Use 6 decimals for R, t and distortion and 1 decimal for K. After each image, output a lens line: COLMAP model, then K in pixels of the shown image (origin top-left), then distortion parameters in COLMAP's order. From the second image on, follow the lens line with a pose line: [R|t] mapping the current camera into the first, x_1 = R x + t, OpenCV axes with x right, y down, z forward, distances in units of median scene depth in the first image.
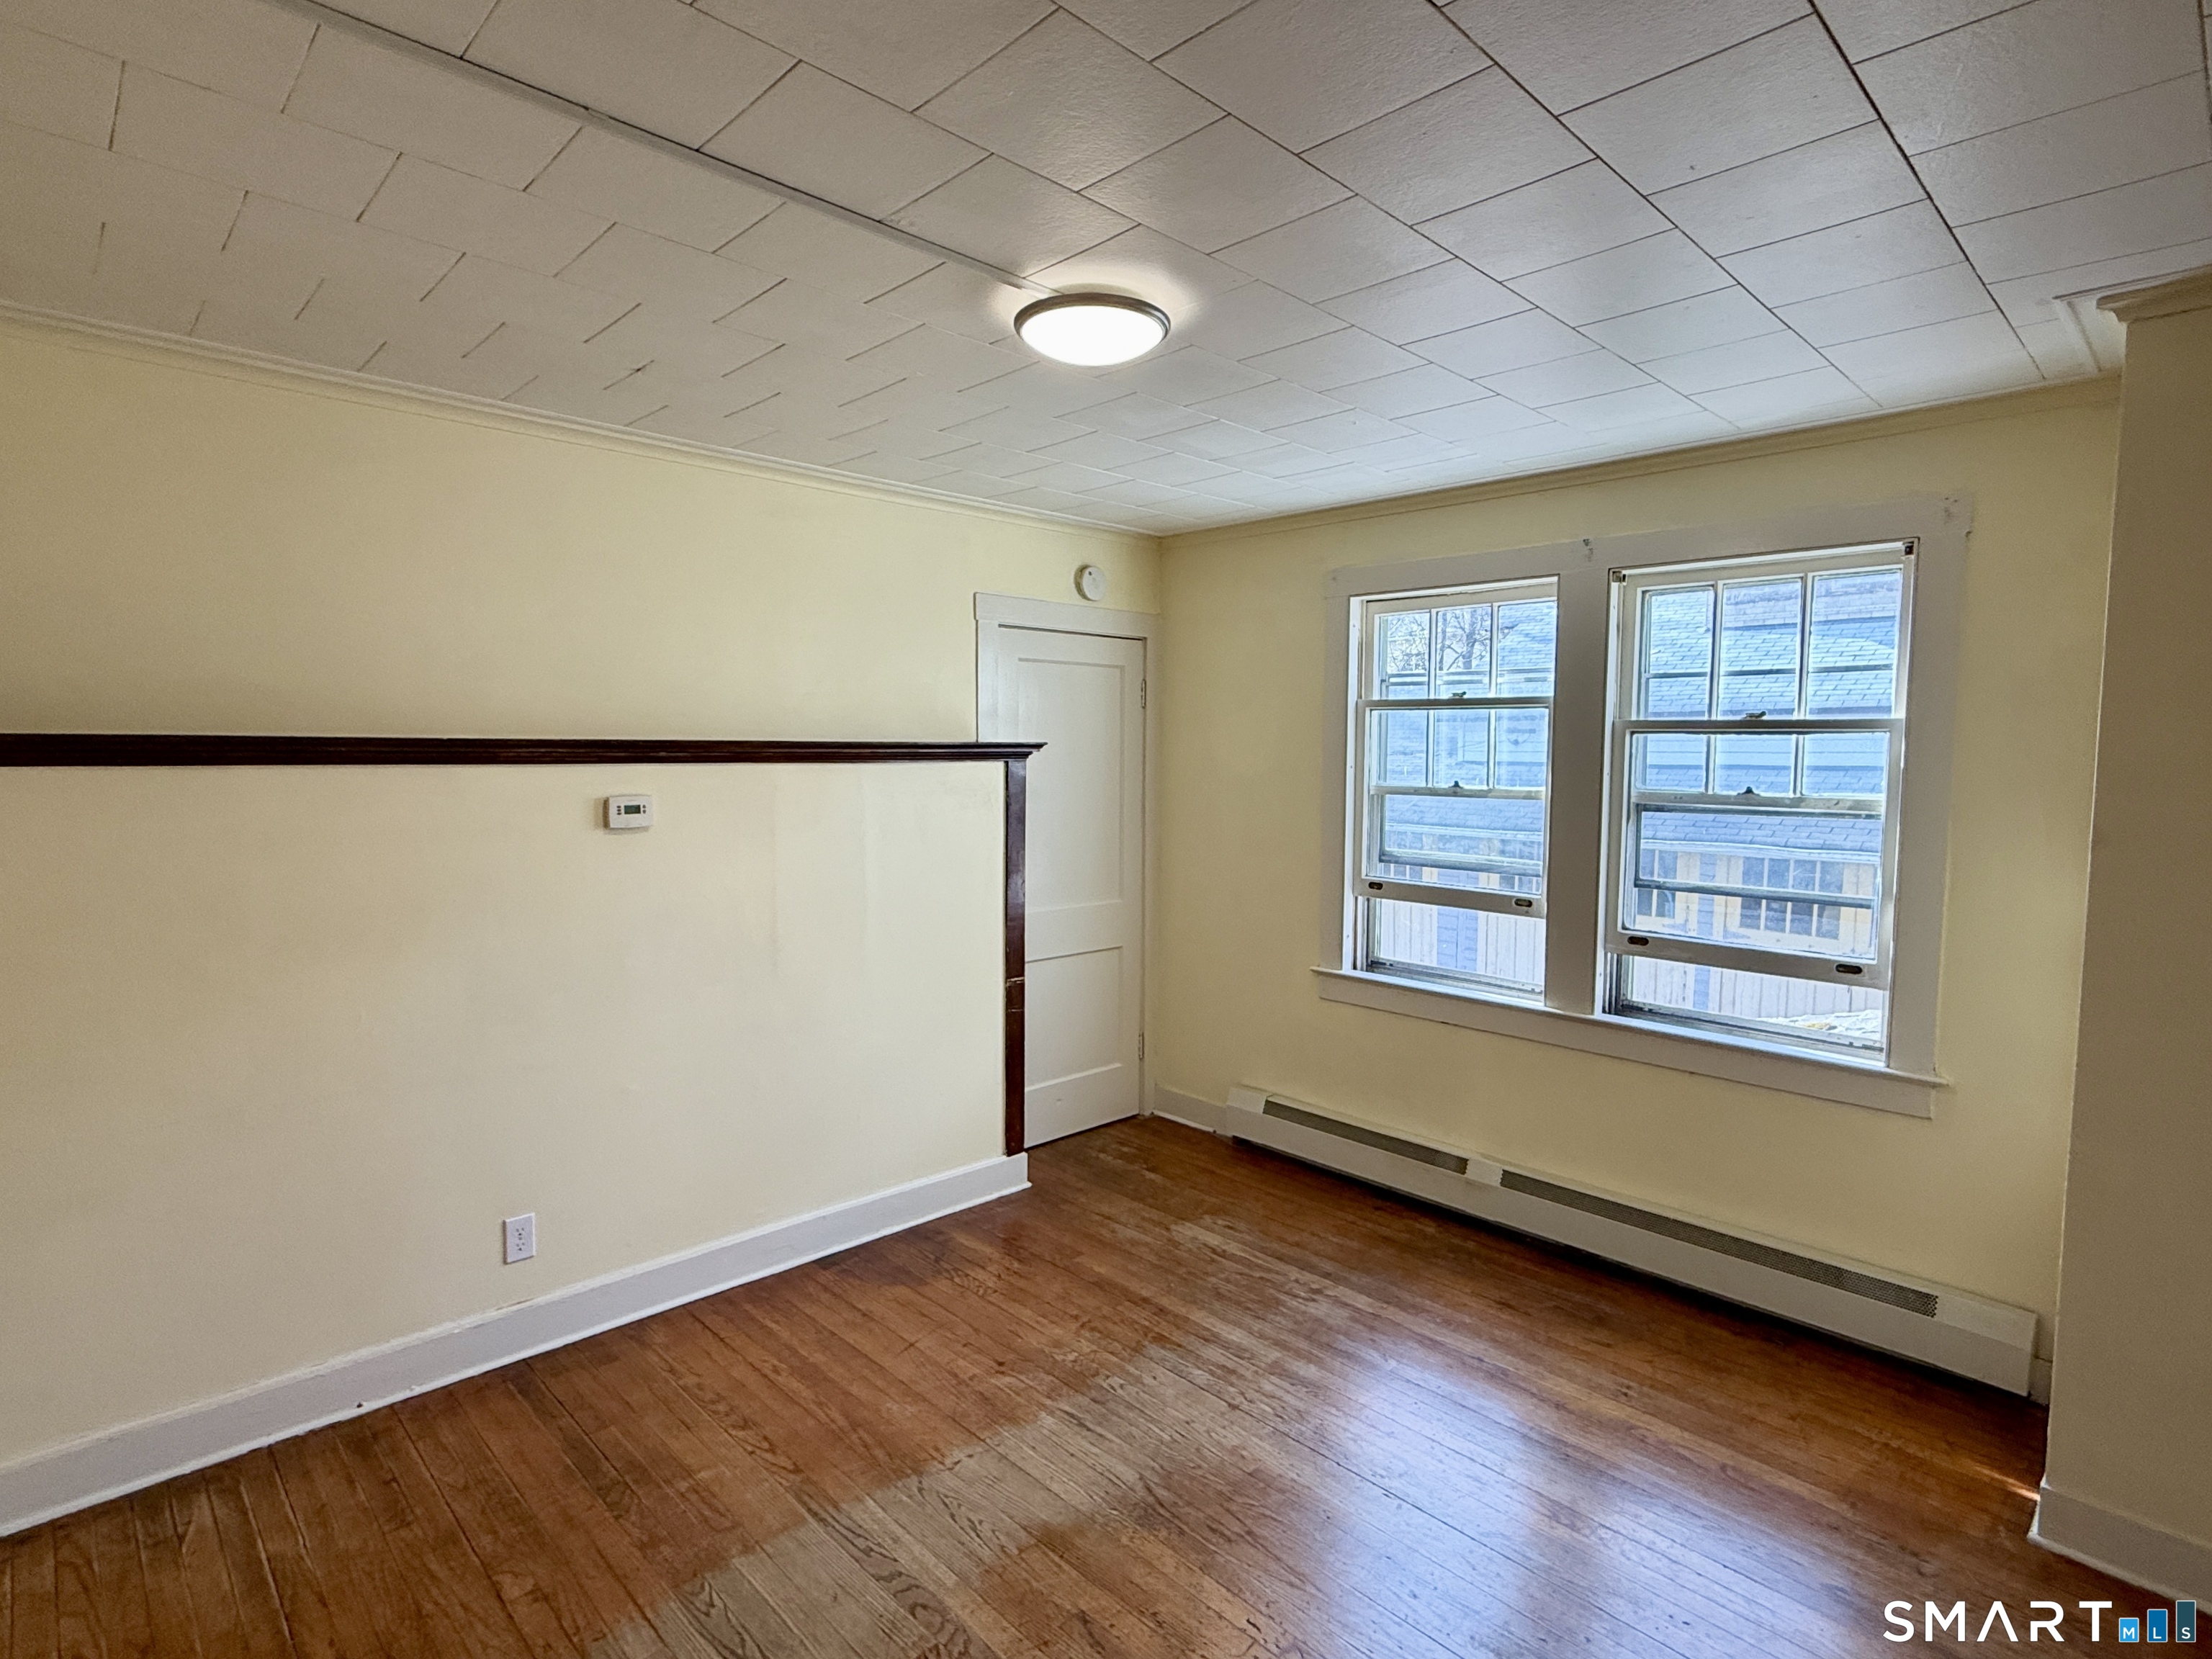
lens RADIAL K [[1122.7, 0, 1150.8], [0, 1122.7, 841.9], [0, 0, 1]] dist [-0.013872, 0.001906]
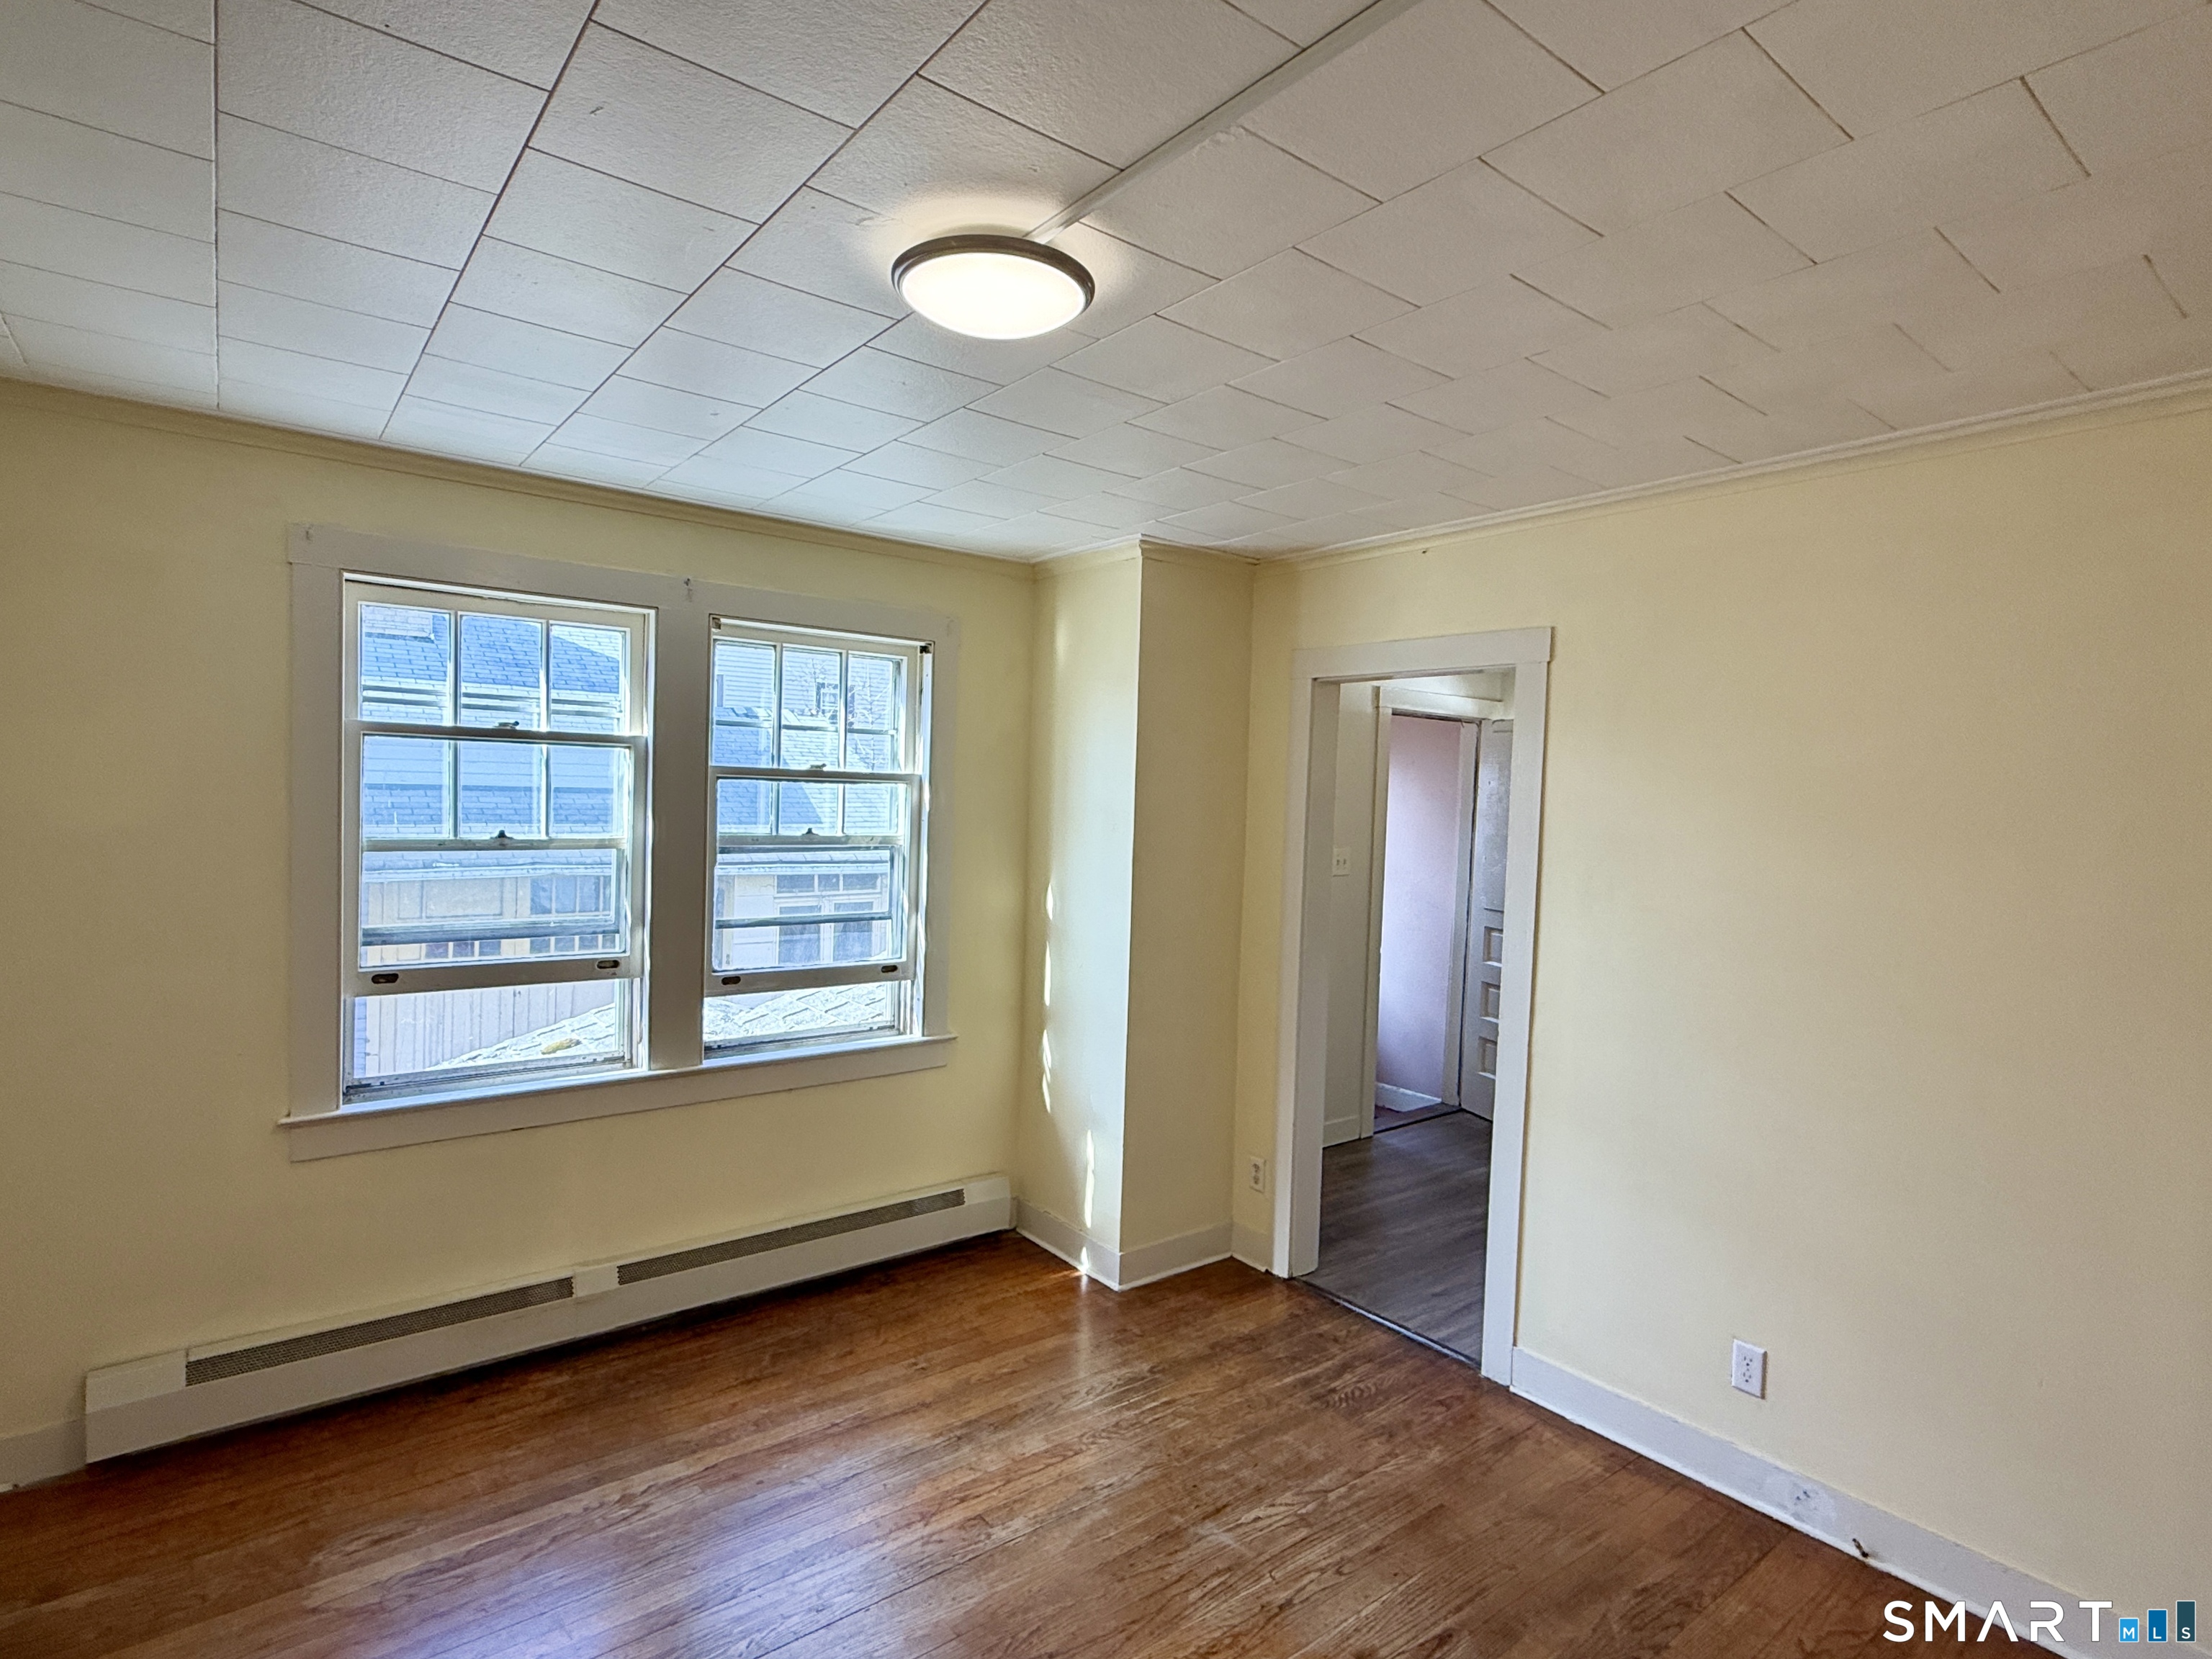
lens RADIAL K [[1122.7, 0, 1097.3], [0, 1122.7, 841.6], [0, 0, 1]] dist [-0.013872, 0.001906]
pose [[0.117667, -0.058876, 0.991306, -0.527900], [0.047909, 0.997415, 0.053552, -0.076479], [-0.991897, 0.041191, 0.120183, 0.535448]]
